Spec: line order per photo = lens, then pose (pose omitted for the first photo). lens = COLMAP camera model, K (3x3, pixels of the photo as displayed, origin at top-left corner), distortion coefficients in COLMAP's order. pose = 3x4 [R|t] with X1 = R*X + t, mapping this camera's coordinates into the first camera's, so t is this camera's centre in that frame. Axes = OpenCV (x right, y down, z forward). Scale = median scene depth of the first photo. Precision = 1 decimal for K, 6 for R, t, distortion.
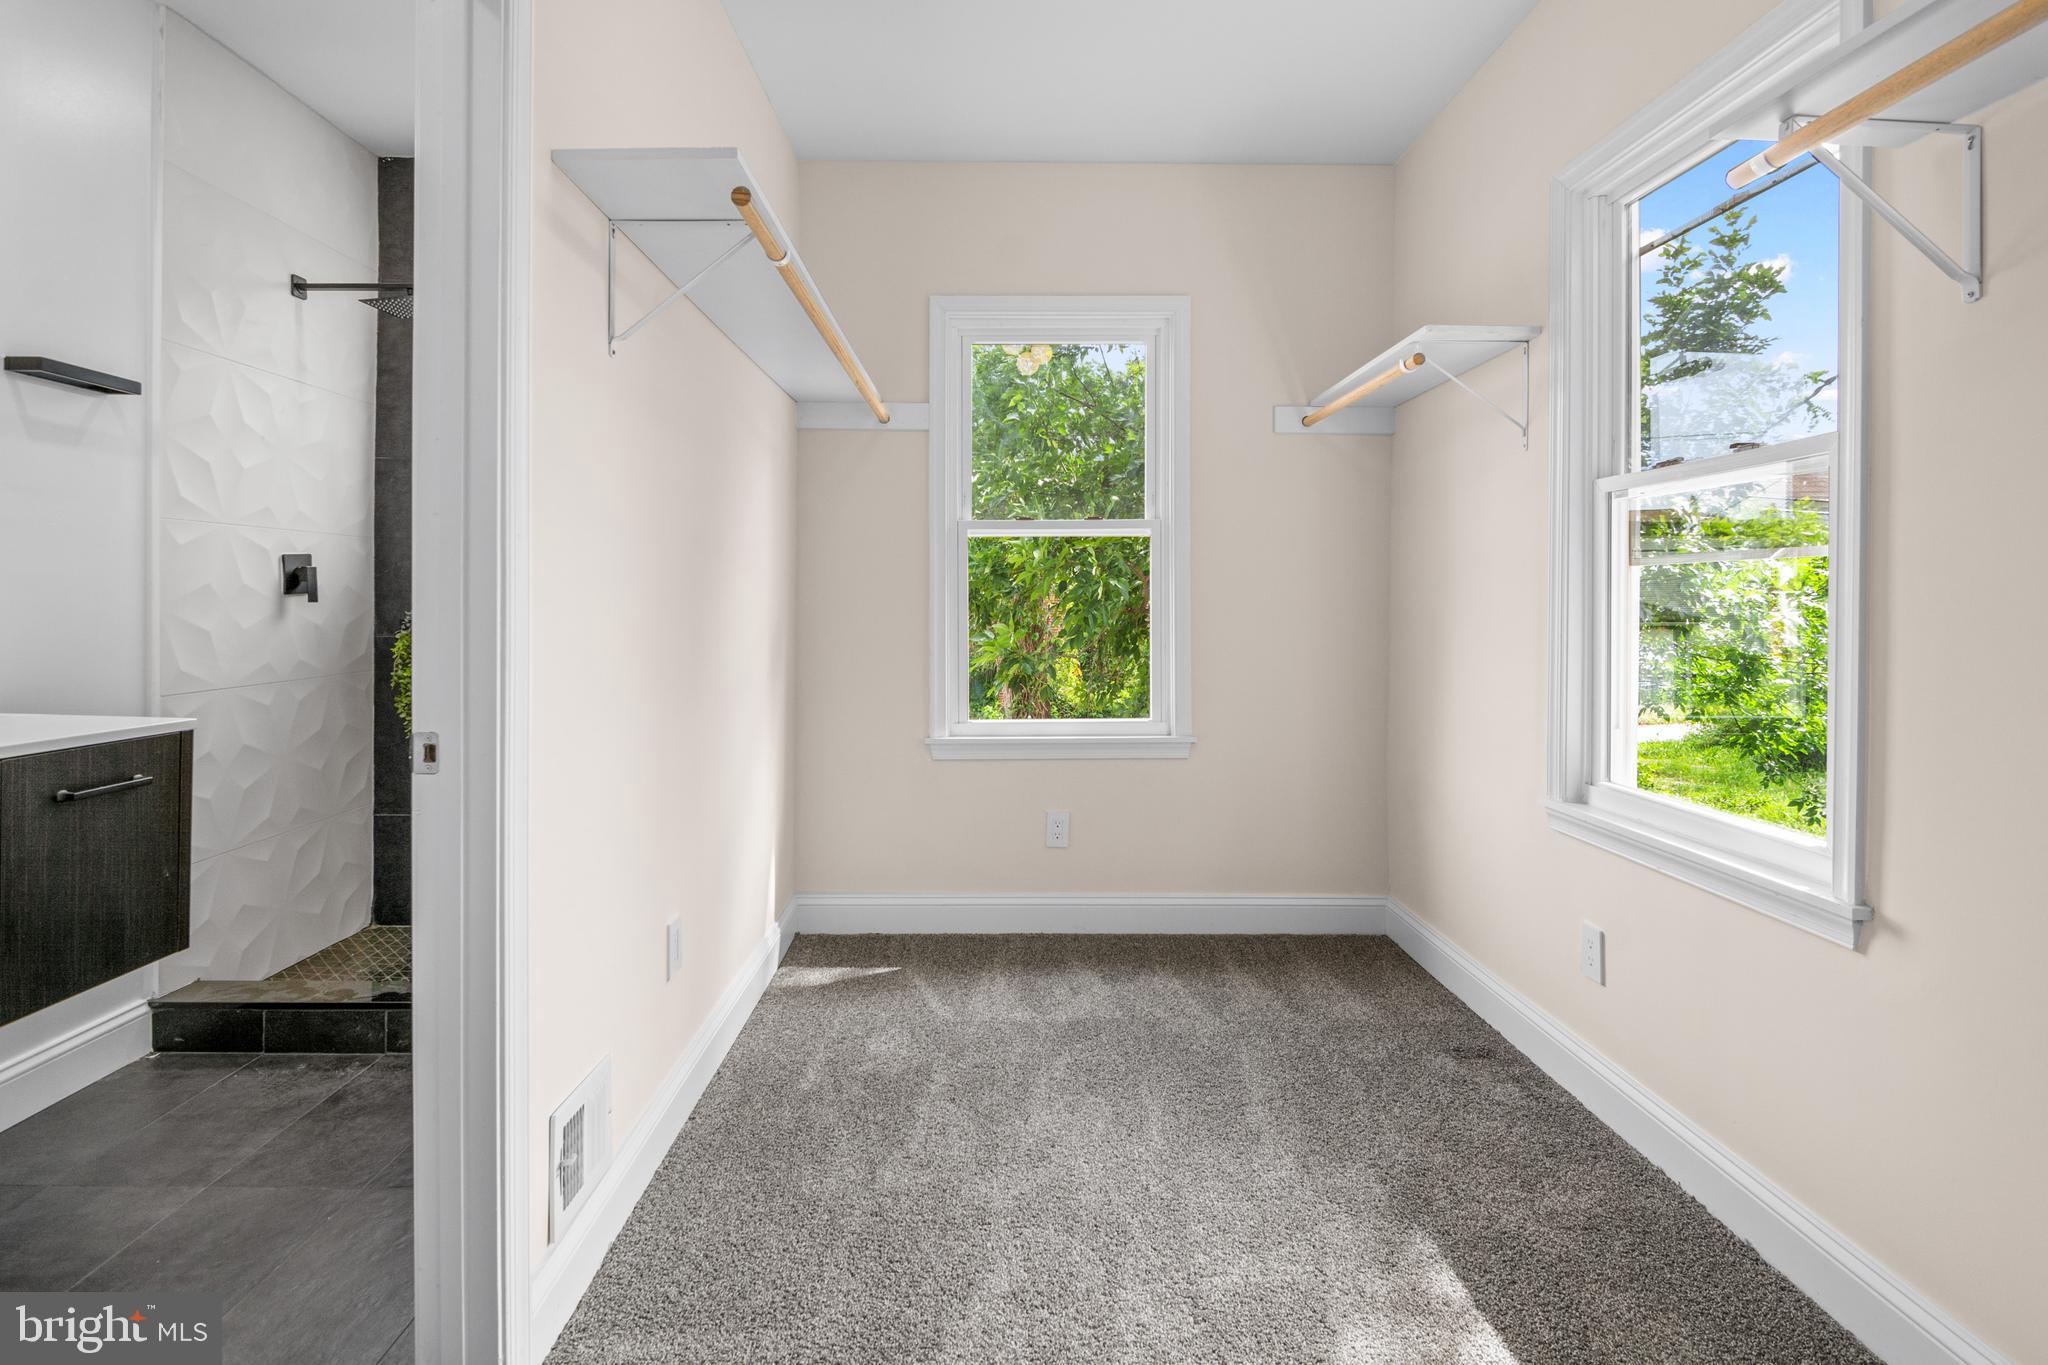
lens RADIAL K [[1023.3, 0, 1017.7], [0, 1023.3, 605.5], [0, 0, 1]] dist [-0.009742, -0.000503]
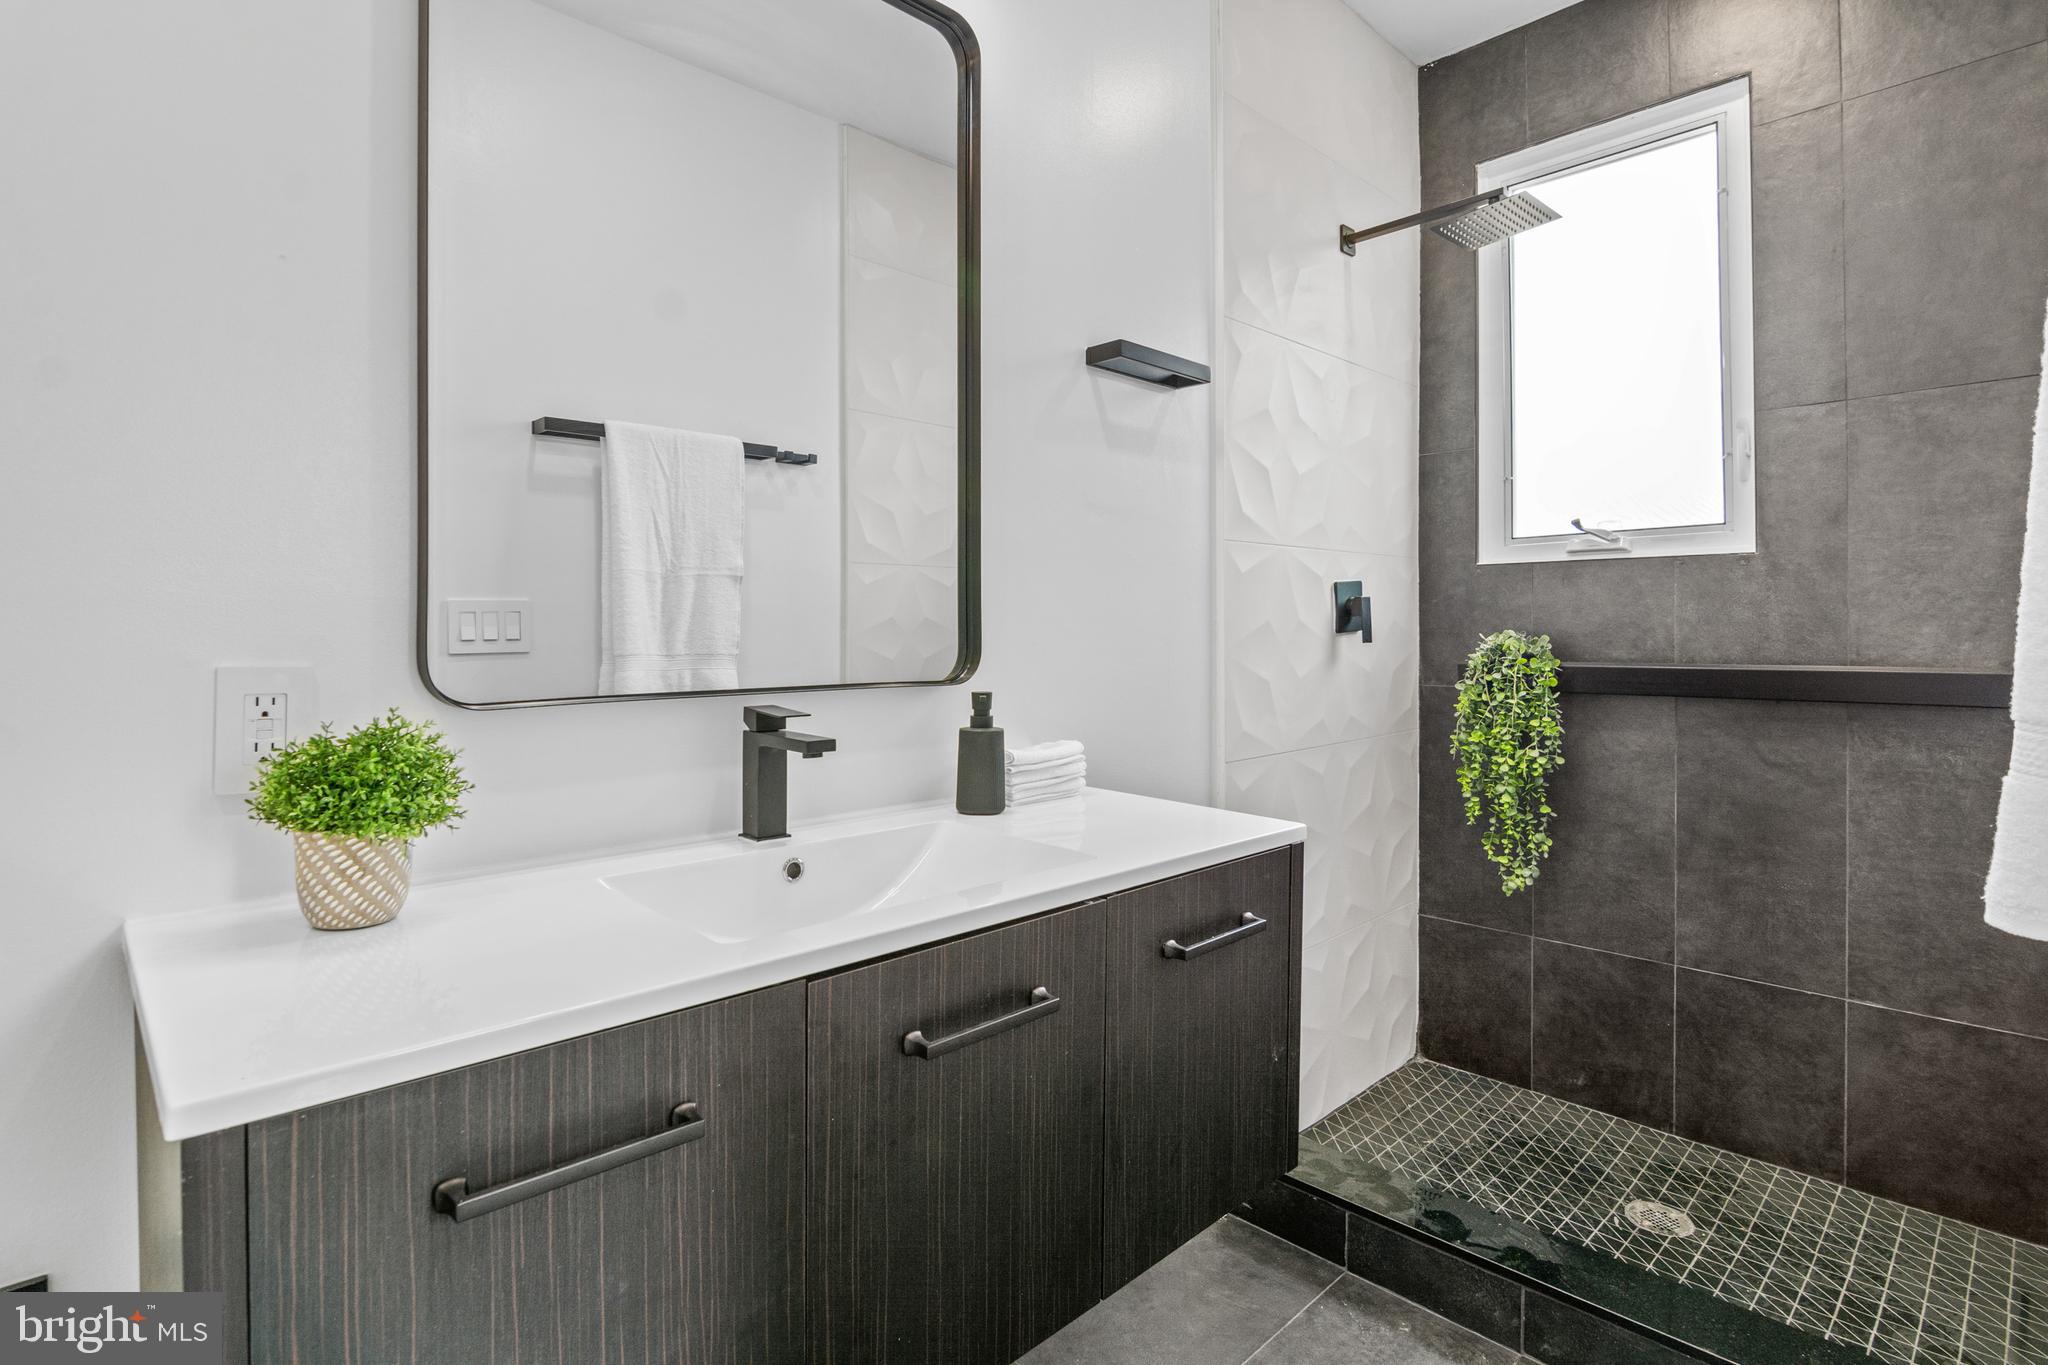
lens RADIAL K [[994.4, 0, 1023.5], [0, 994.4, 630.7], [0, 0, 1]] dist [0.000123, 0.000015]
pose [[0.686997, -0.005340, -0.726641, -0.344739], [0.003593, 0.999986, -0.003952, -0.011010], [0.726652, 0.000104, 0.687006, 0.311625]]
